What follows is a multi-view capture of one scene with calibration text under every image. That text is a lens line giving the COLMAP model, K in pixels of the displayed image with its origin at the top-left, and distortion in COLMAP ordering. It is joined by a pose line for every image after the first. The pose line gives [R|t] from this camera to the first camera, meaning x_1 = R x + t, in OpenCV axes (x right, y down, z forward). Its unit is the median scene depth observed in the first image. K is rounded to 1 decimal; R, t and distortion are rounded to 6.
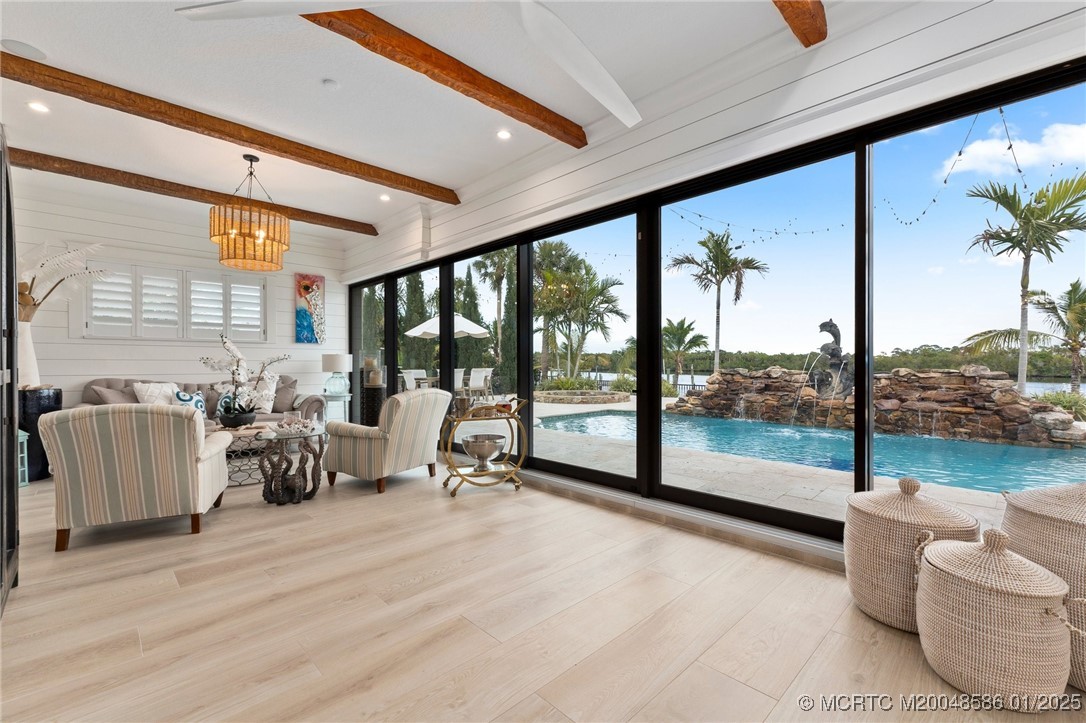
lens RADIAL K [[466.6, 0, 545.3], [0, 466.6, 366.4], [0, 0, 1]] dist [0.008426, -0.000156]
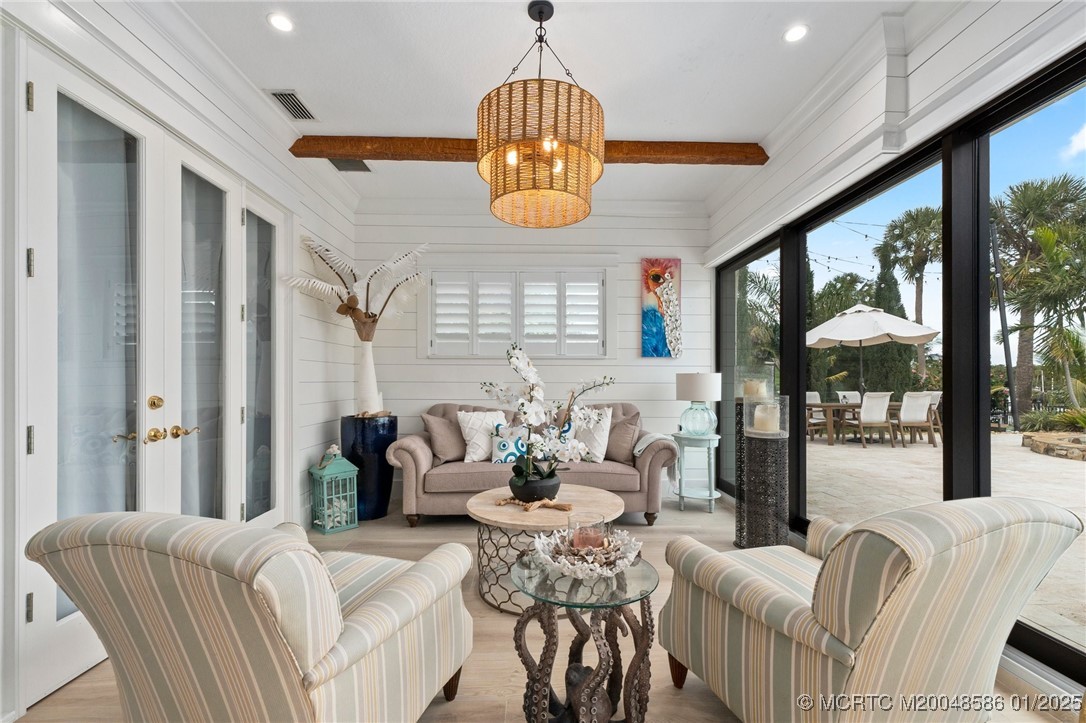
lens RADIAL K [[459.1, 0, 545.3], [0, 459.1, 375.1], [0, 0, 1]] dist [0.002792, 0.000479]
pose [[0.731883, -0.004000, -0.681418, -0.184037], [-0.005880, 0.999908, -0.012185, -0.015739], [0.681404, 0.012925, 0.731793, 0.431138]]
